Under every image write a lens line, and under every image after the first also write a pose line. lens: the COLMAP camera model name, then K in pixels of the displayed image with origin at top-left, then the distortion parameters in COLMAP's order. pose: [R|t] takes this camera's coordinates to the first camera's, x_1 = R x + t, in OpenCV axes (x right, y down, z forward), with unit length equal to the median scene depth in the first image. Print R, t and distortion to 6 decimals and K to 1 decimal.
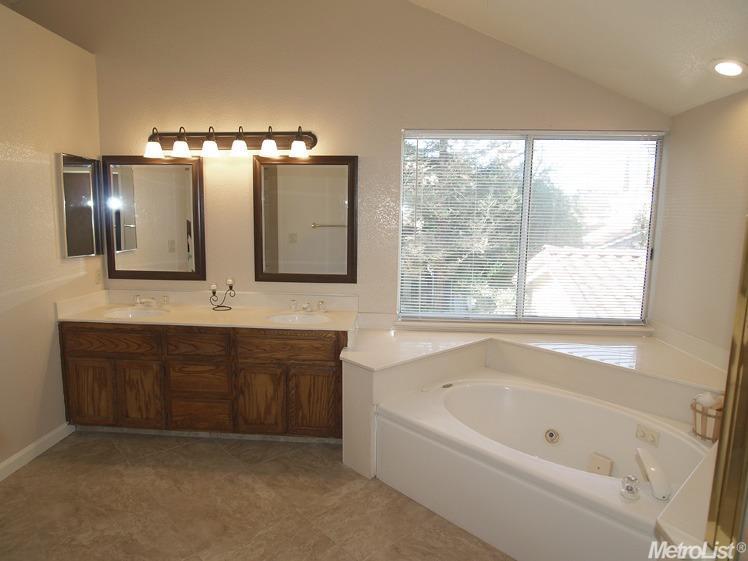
lens RADIAL K [[474.4, 0, 367.6], [0, 474.4, 282.0], [0, 0, 1]] dist [-0.029576, 0.005662]
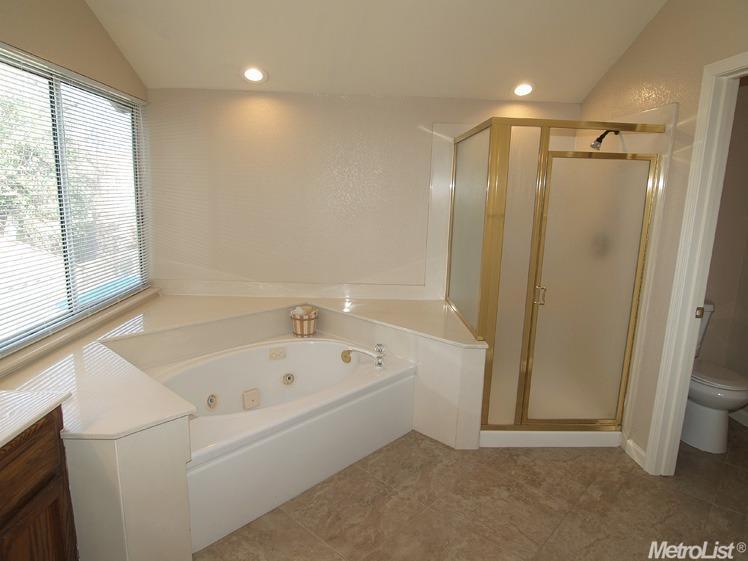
lens RADIAL K [[474.4, 0, 367.6], [0, 474.4, 282.0], [0, 0, 1]] dist [-0.029576, 0.005662]
pose [[-0.065473, -0.206849, 0.976180, -0.654596], [0.117310, 0.969899, 0.213386, -0.120378], [-0.990935, 0.128487, -0.039237, 0.749019]]
